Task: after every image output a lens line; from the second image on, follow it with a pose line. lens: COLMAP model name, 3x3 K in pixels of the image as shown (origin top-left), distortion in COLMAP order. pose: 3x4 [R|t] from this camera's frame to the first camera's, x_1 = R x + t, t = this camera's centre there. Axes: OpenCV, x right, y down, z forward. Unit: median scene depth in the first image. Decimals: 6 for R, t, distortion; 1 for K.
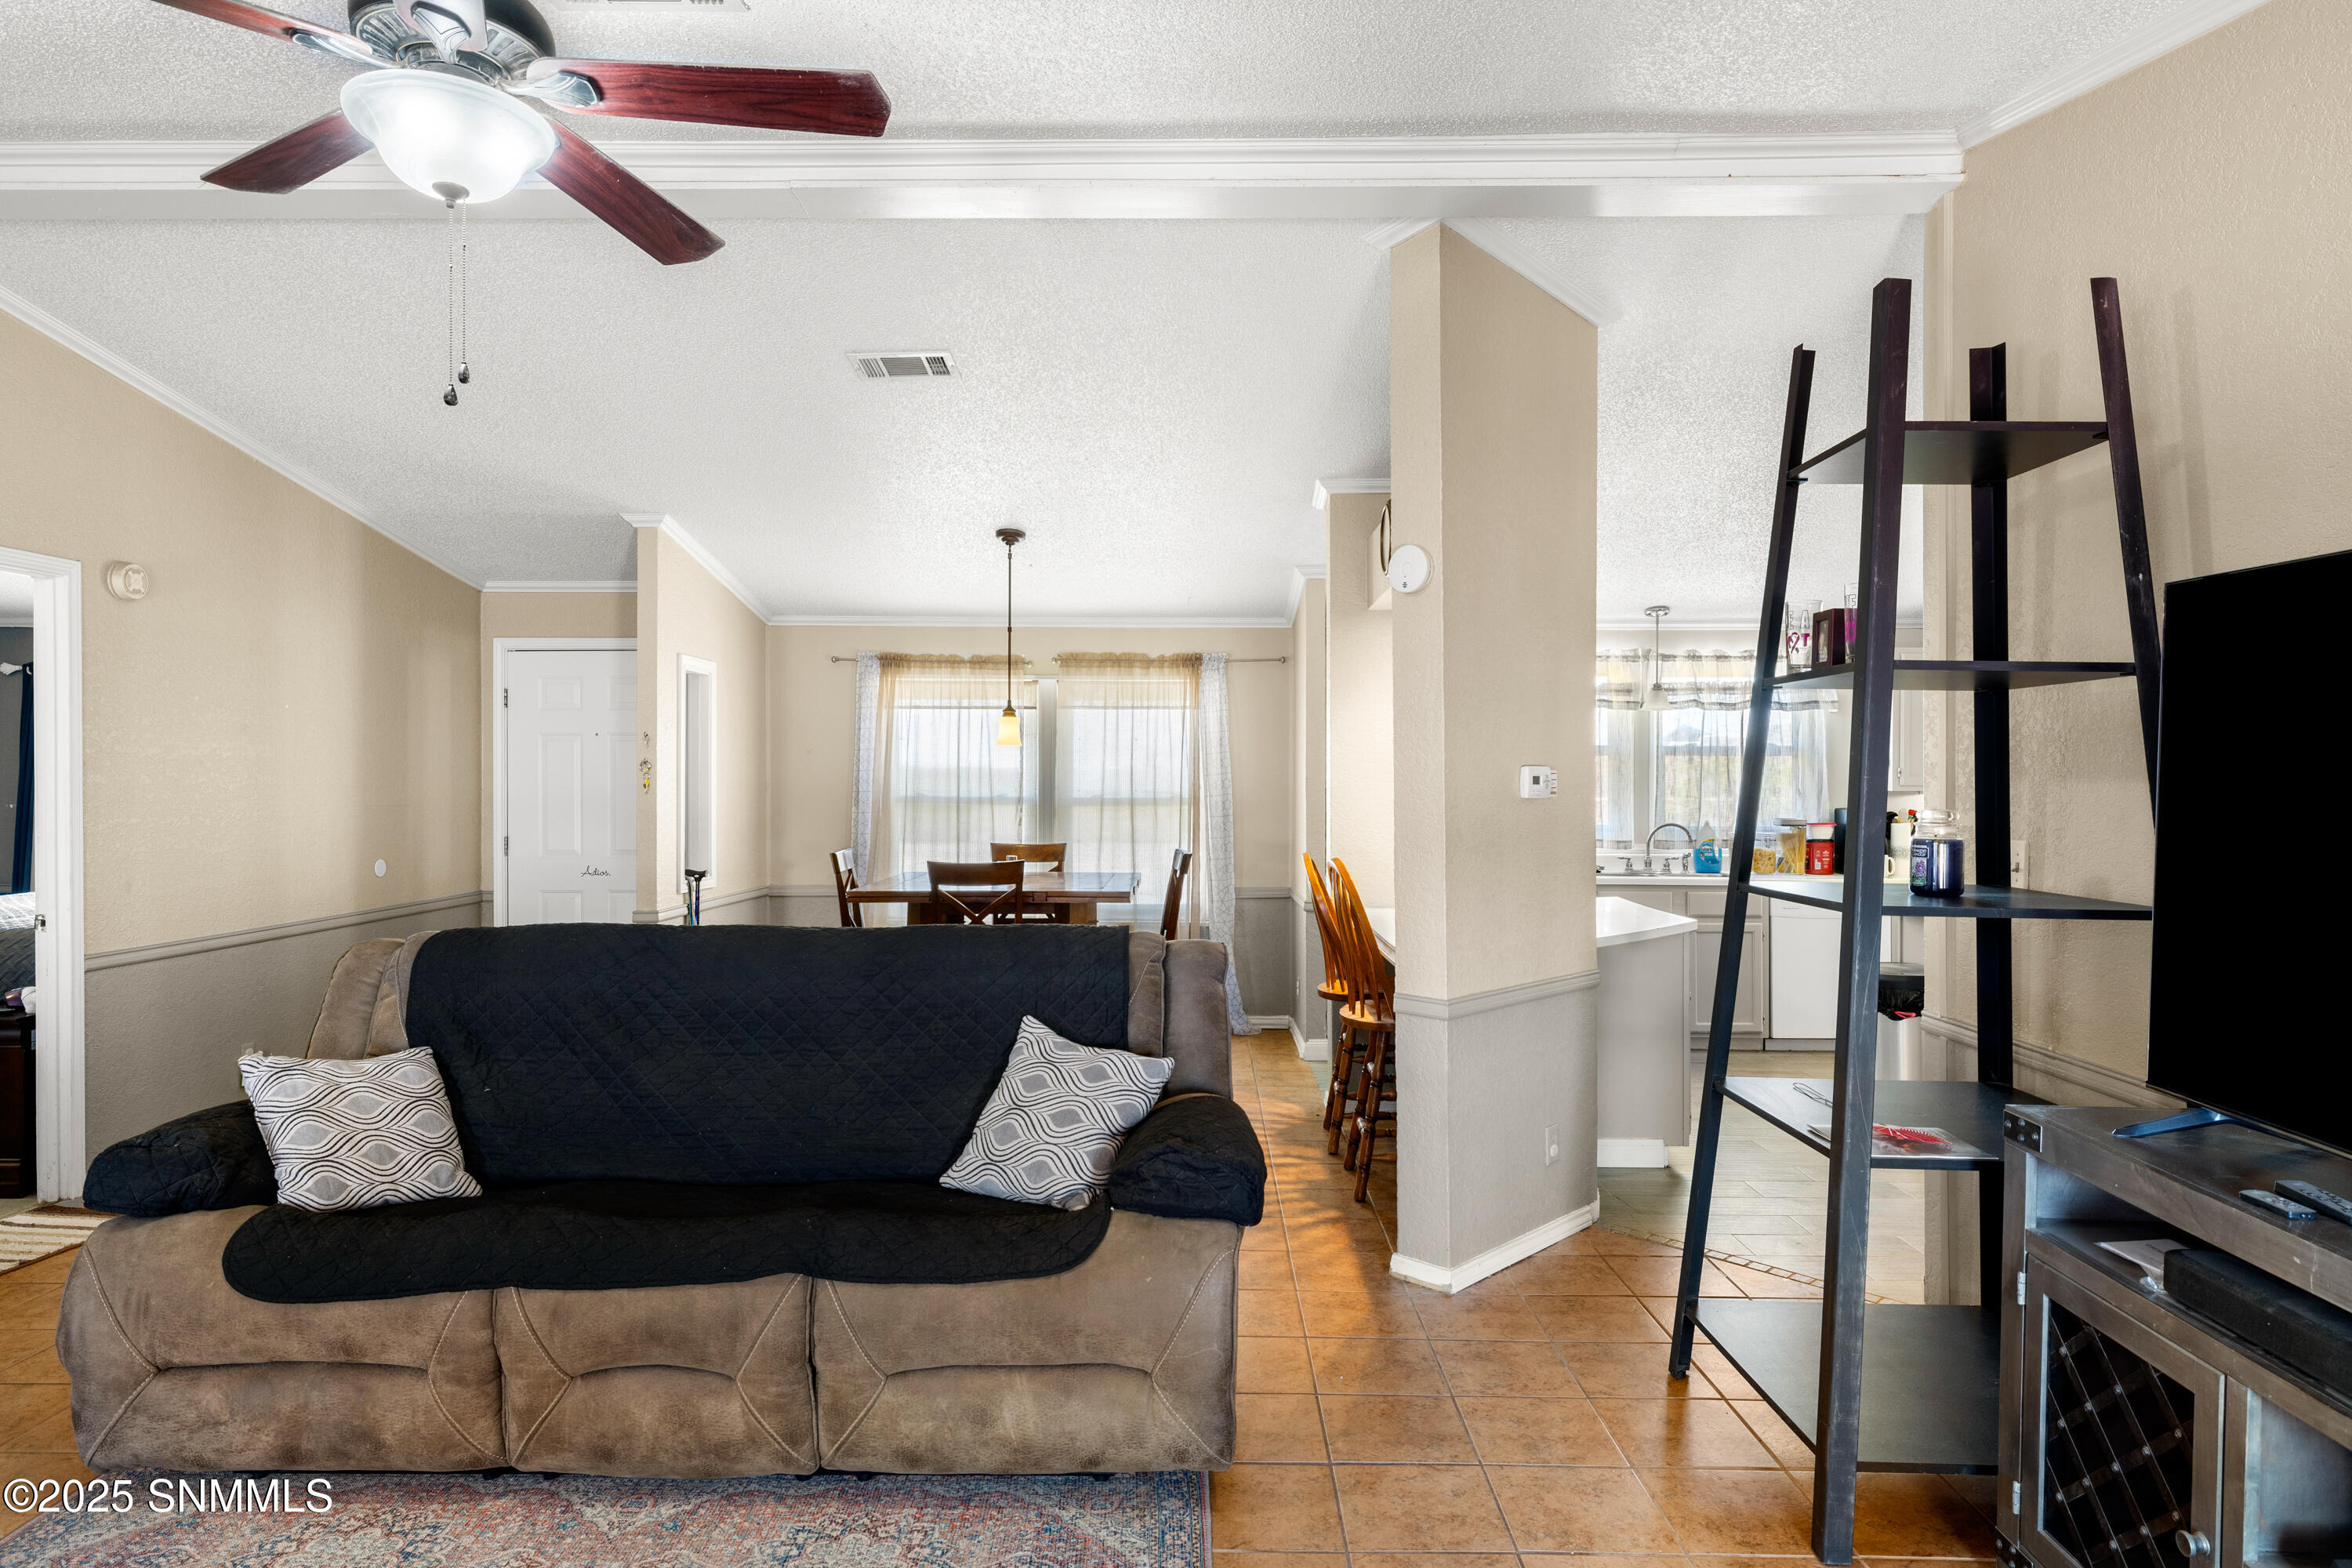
lens RADIAL K [[1344.2, 0, 1181.3], [0, 1344.2, 797.4], [0, 0, 1]] dist [0.002724, 0.000762]
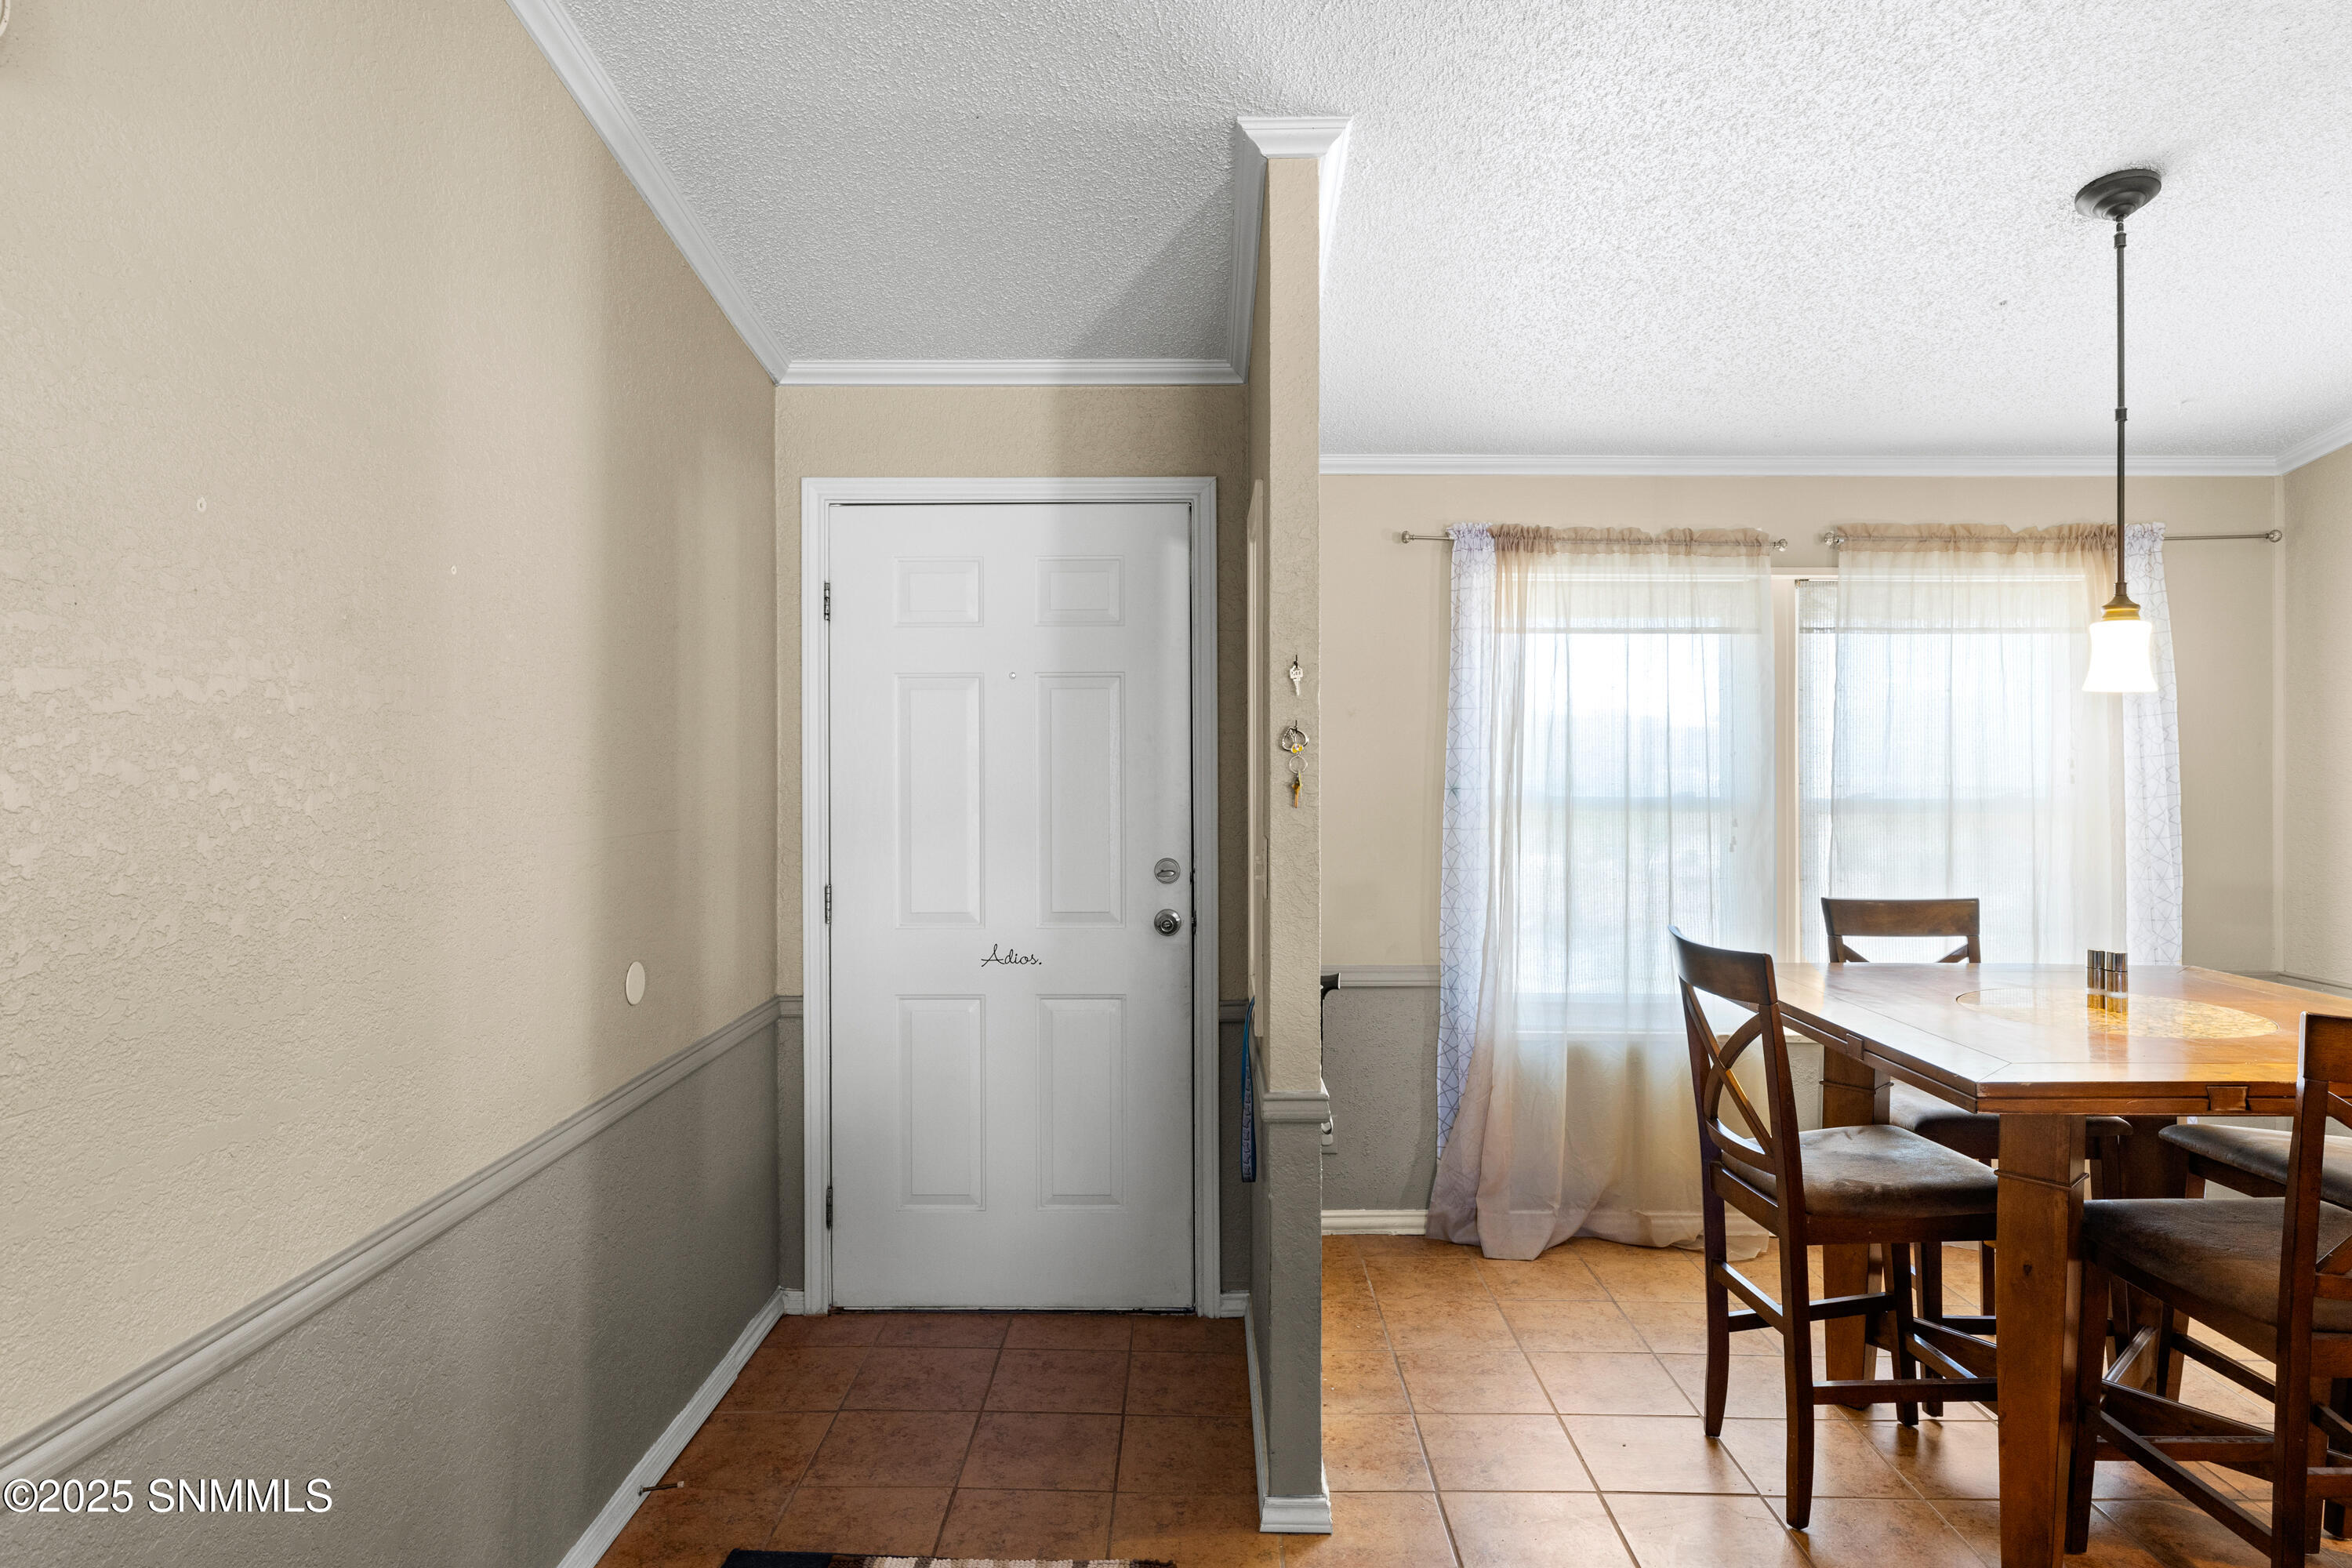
lens RADIAL K [[1344.2, 0, 1170.0], [0, 1344.2, 766.0], [0, 0, 1]] dist [0.002724, 0.000762]
pose [[1.000000, -0.000034, -0.000706, -0.352539], [0.000031, 0.999991, -0.004289, -0.010835], [0.000707, 0.004289, 0.999991, 0.478758]]
